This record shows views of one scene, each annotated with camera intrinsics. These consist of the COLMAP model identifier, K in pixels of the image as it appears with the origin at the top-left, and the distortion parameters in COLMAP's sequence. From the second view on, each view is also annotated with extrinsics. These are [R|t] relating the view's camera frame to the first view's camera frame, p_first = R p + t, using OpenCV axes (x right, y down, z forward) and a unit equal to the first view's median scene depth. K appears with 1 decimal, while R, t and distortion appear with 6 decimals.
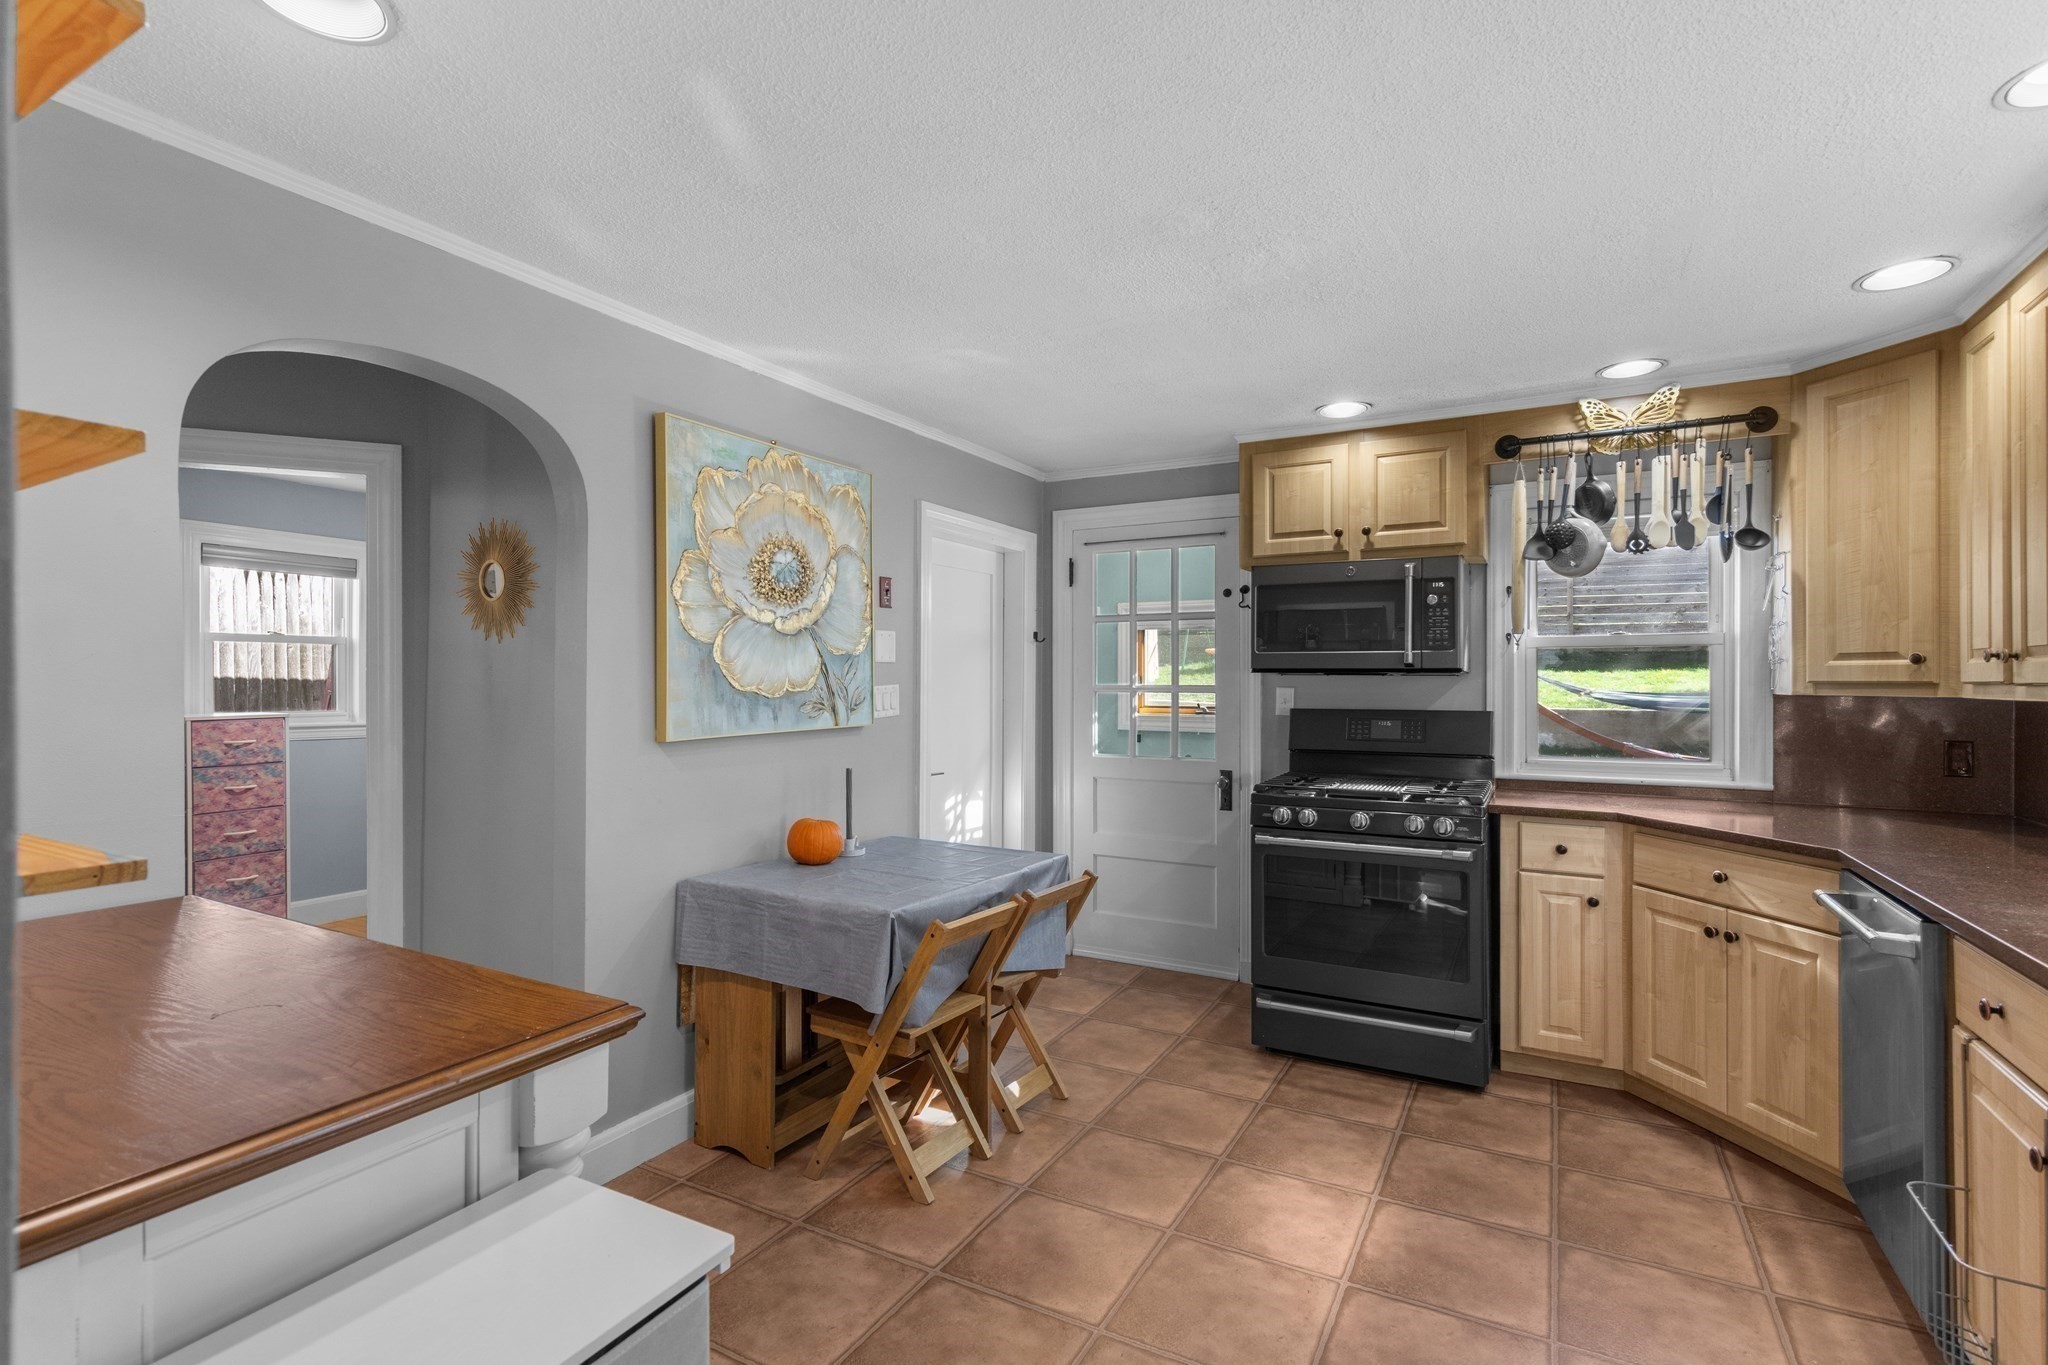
lens RADIAL K [[922.4, 0, 1040.0], [0, 922.4, 685.9], [0, 0, 1]] dist [0.005553, -0.001177]
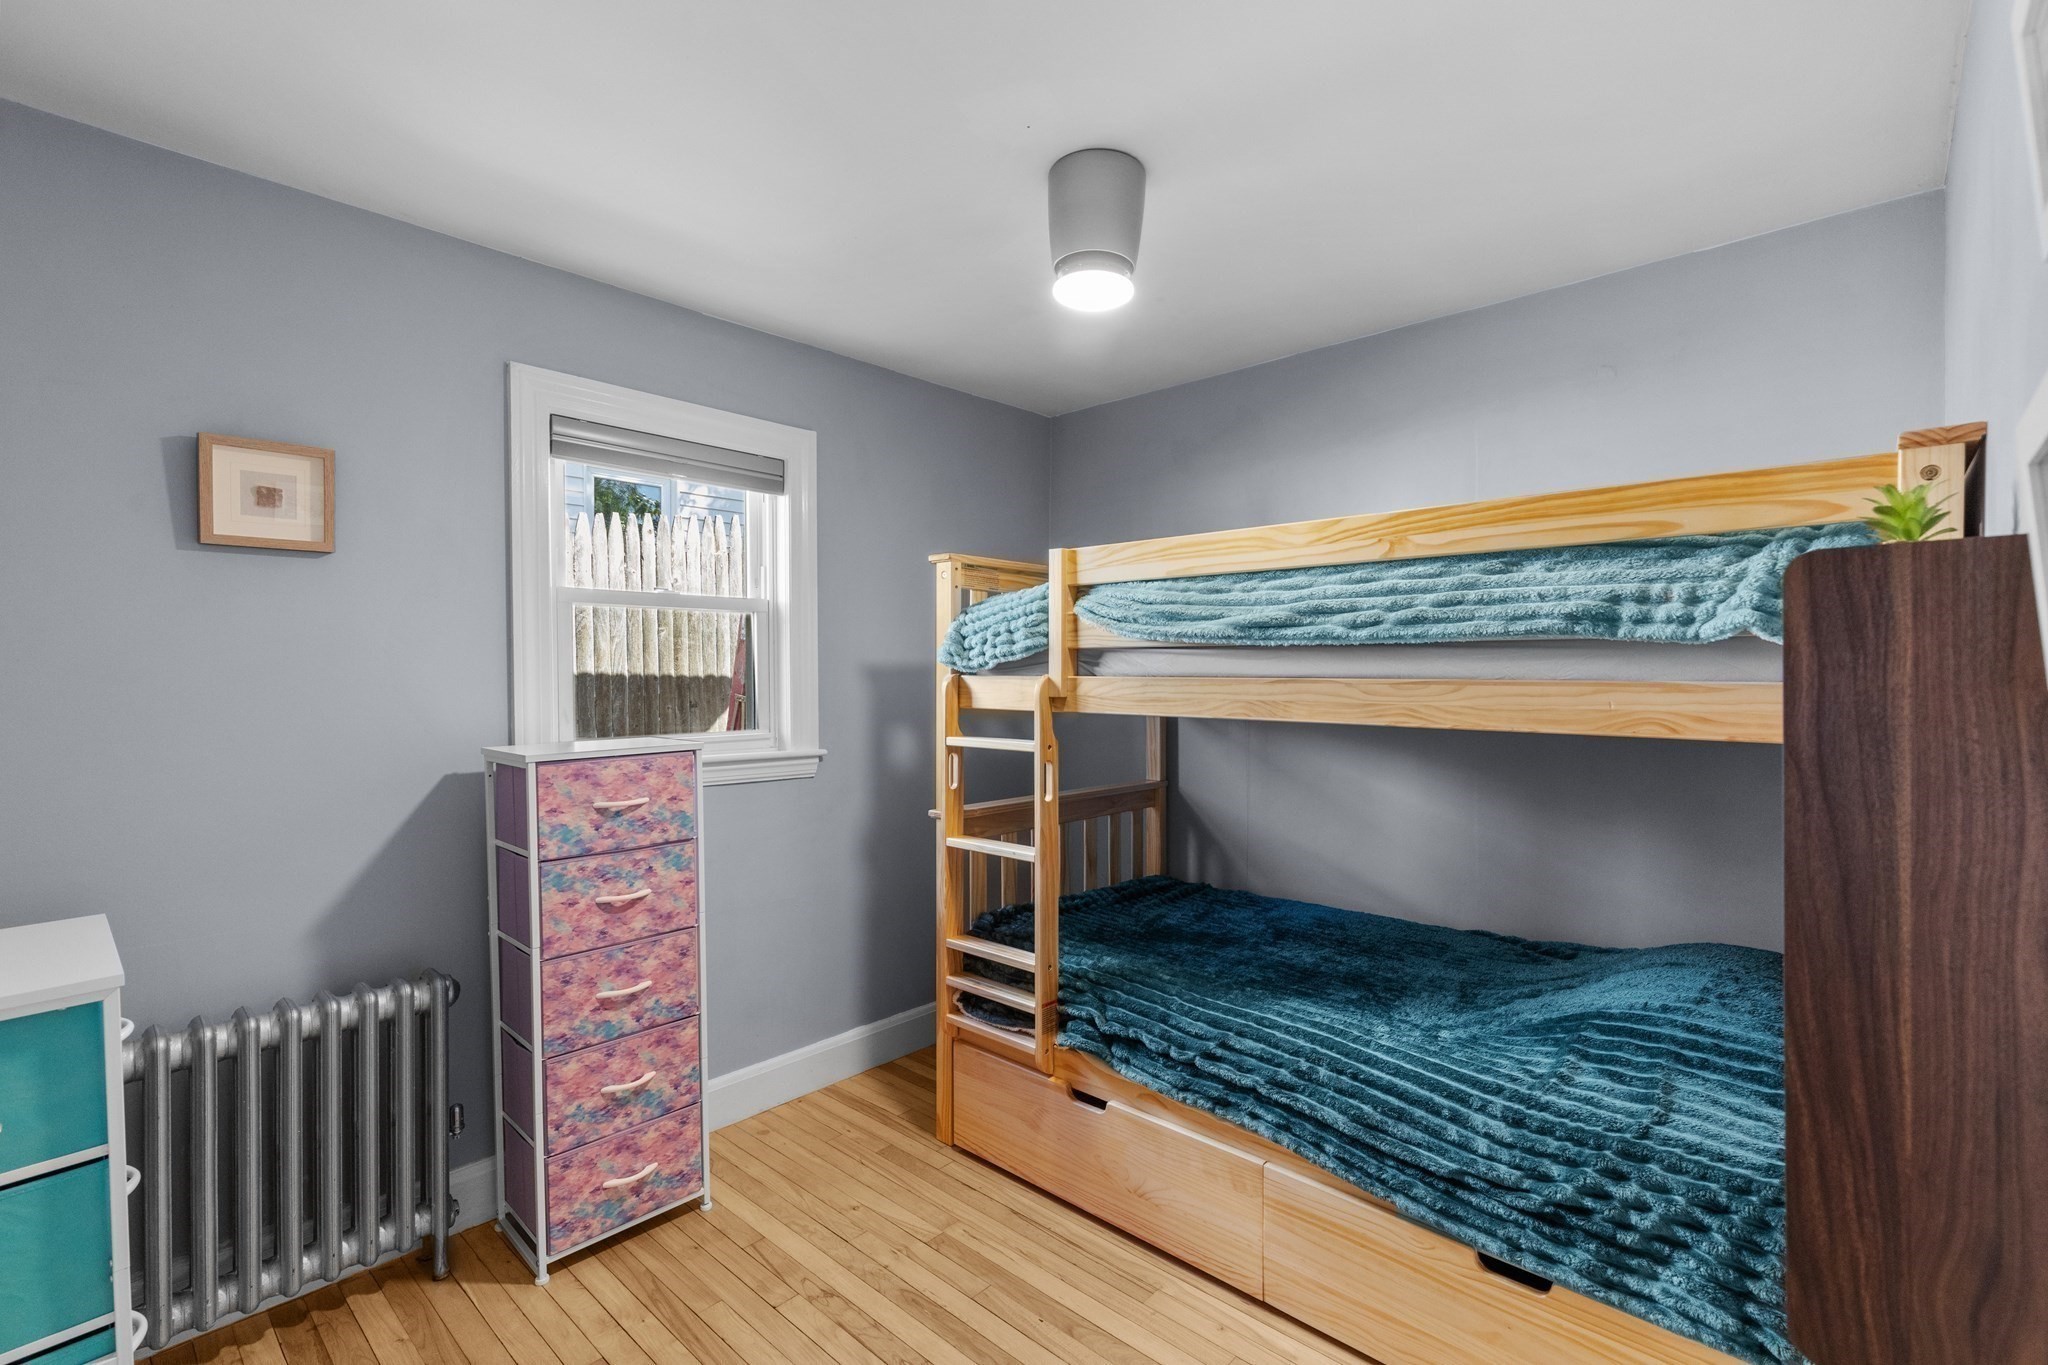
lens RADIAL K [[922.4, 0, 1055.1], [0, 922.4, 689.3], [0, 0, 1]] dist [0.005553, -0.001177]
pose [[0.971189, -0.003912, -0.238277, -0.515924], [0.006155, 0.999943, 0.008670, -0.001977], [0.238230, -0.009887, 0.971159, 0.570798]]
